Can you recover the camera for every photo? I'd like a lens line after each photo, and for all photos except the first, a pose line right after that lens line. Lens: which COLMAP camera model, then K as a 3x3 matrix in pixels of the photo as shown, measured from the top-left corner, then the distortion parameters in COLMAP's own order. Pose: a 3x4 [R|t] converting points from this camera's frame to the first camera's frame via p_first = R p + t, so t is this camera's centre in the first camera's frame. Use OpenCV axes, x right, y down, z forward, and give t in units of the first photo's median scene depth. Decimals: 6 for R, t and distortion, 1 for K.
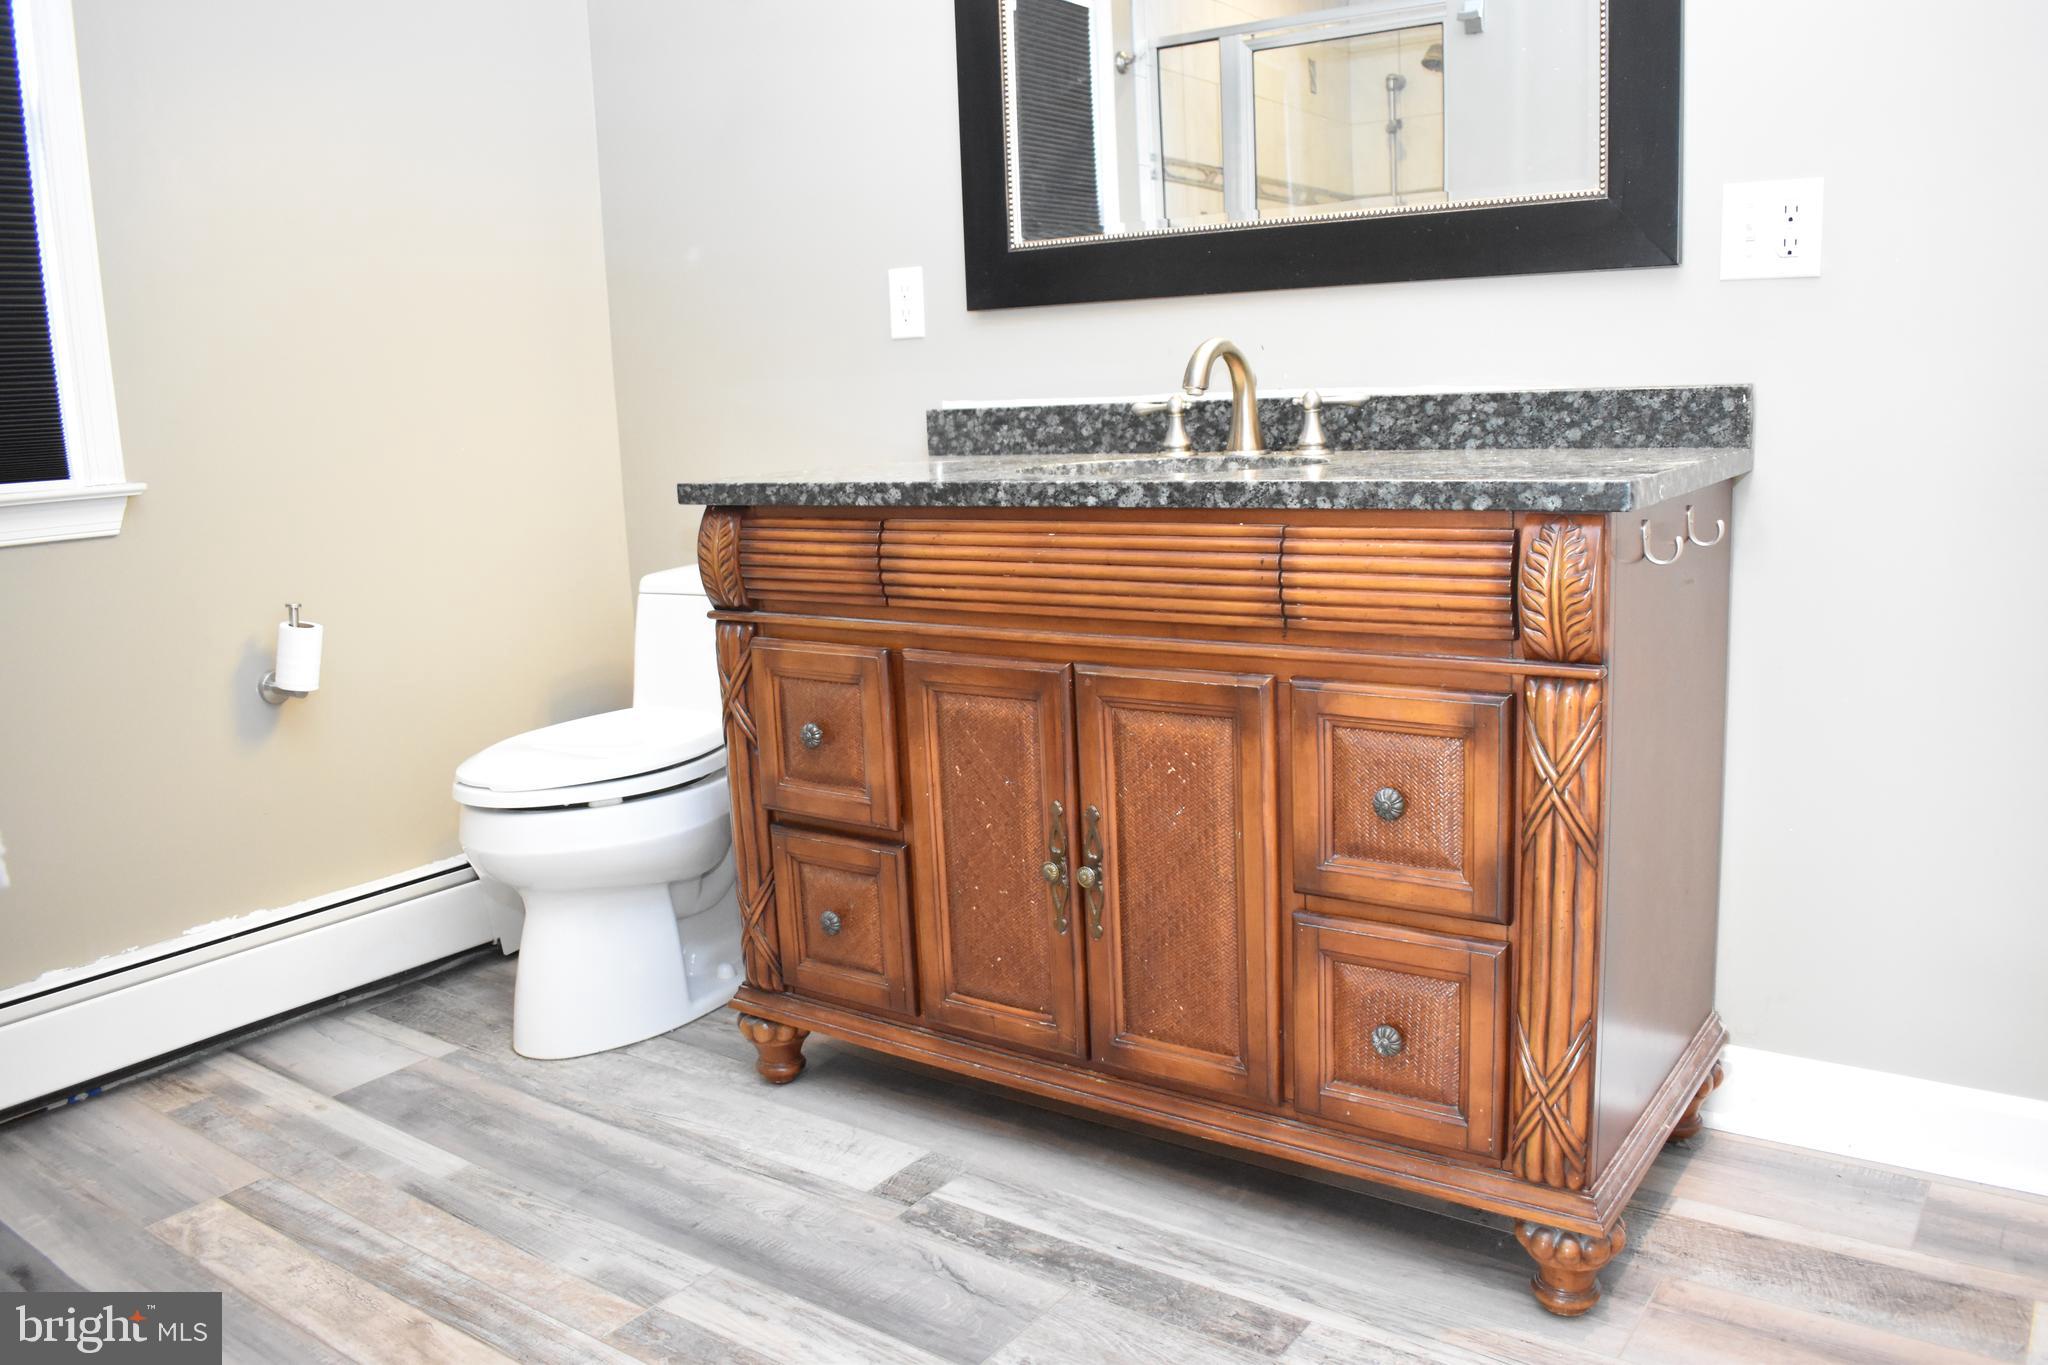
lens RADIAL K [[1599.0, 0, 1057.1], [0, 1599.0, 668.4], [0, 0, 1]] dist [-0.088259, 0.007558]
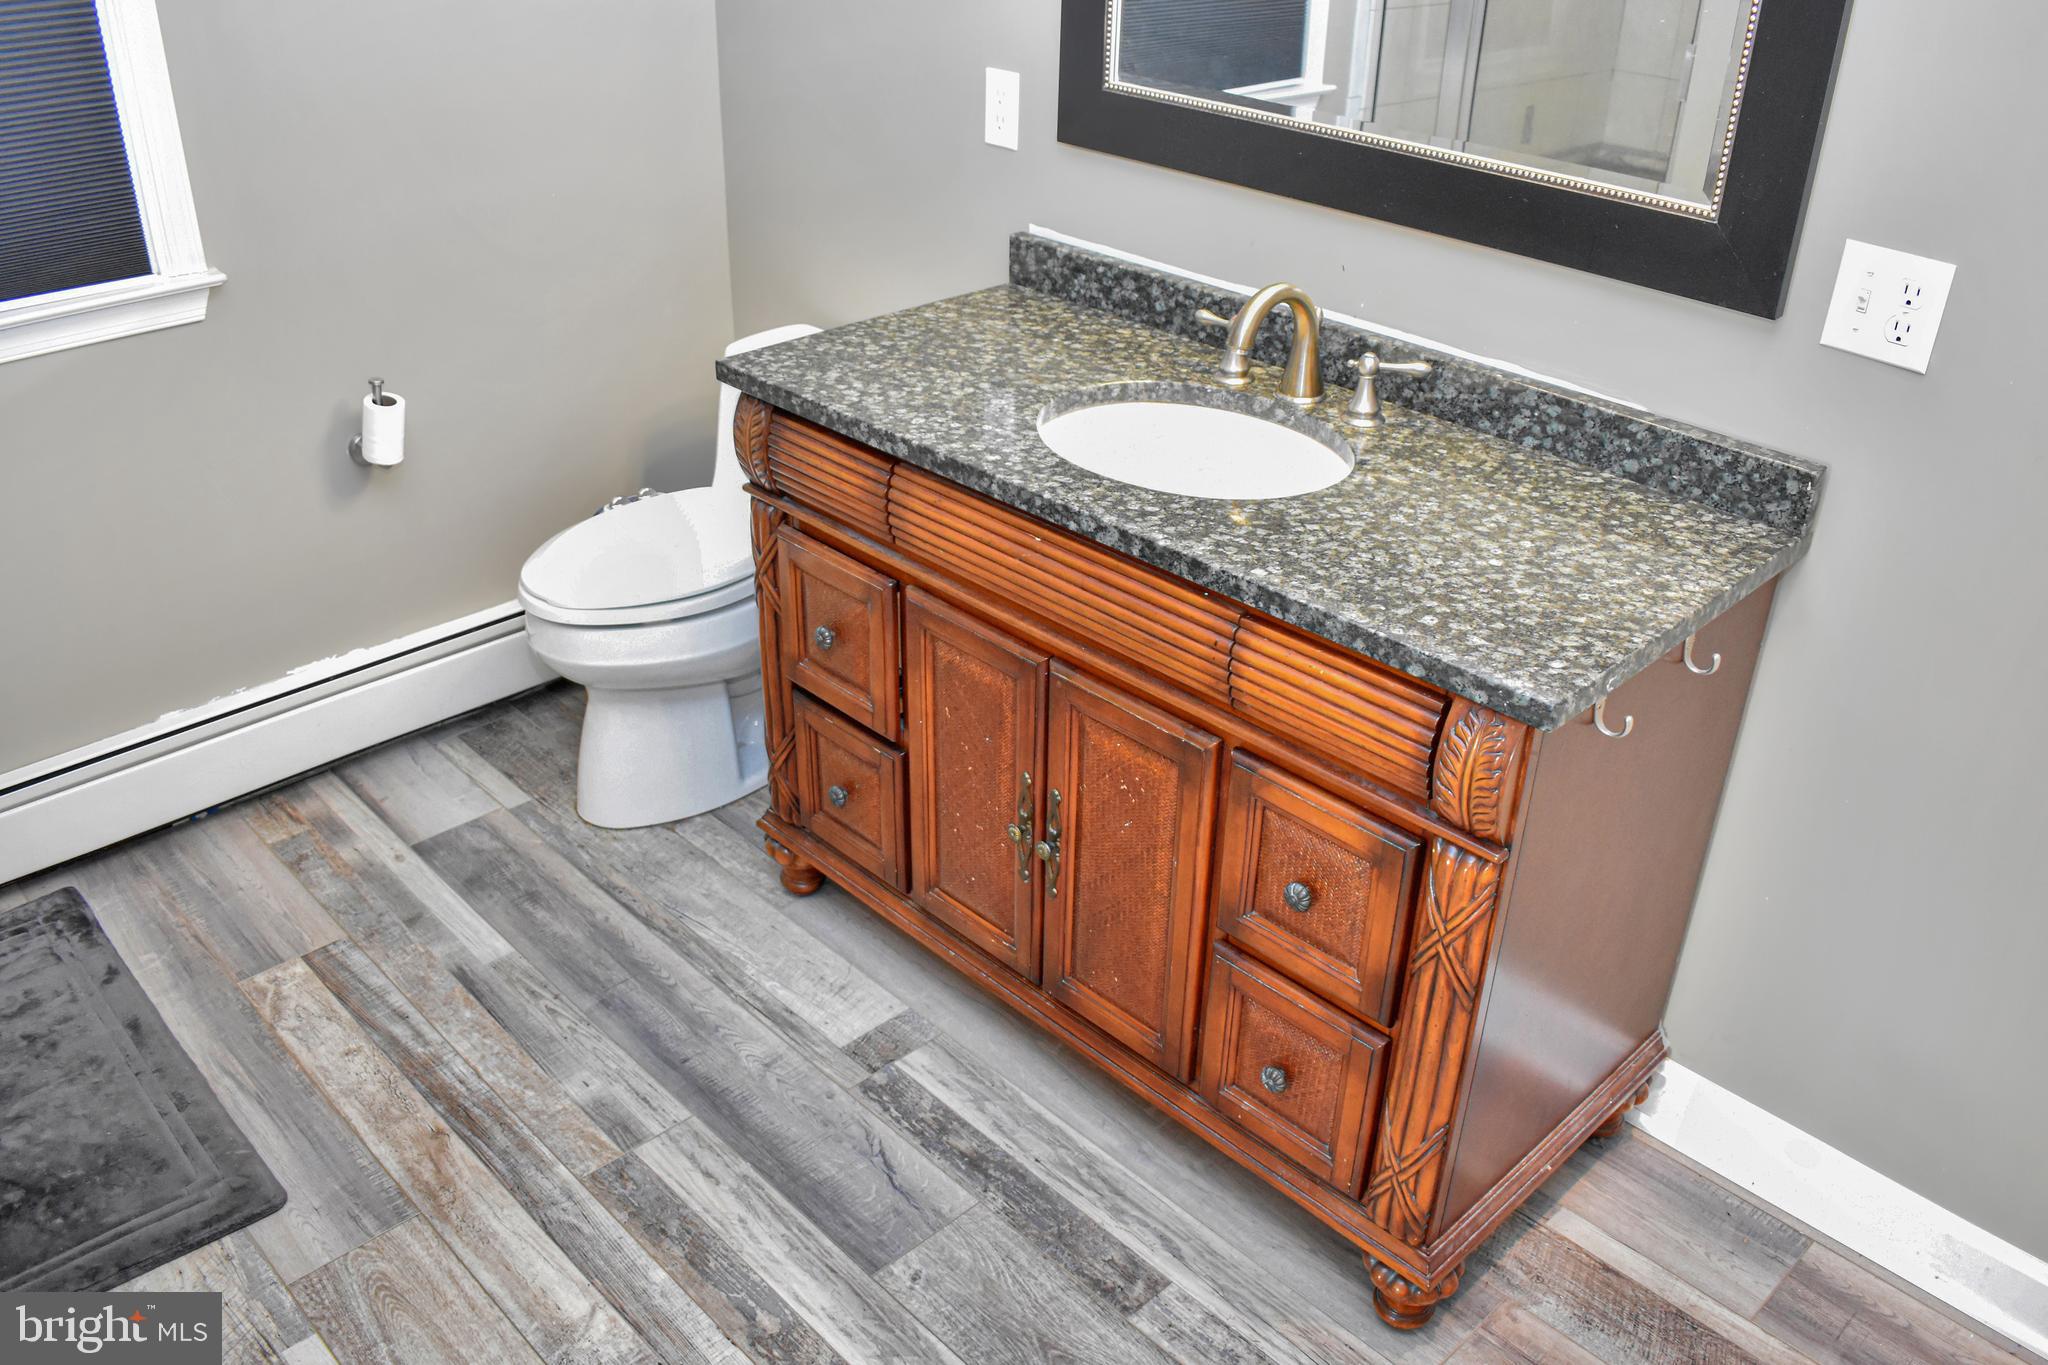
lens RADIAL K [[1681.7, 0, 1053.6], [0, 1681.7, 687.1], [0, 0, 1]] dist [-0.085618, -0.000994]
pose [[0.981141, 0.147873, -0.124481, 0.141160], [-0.098441, 0.936494, 0.336582, -0.330313], [0.166347, -0.317981, 0.933390, 0.001296]]
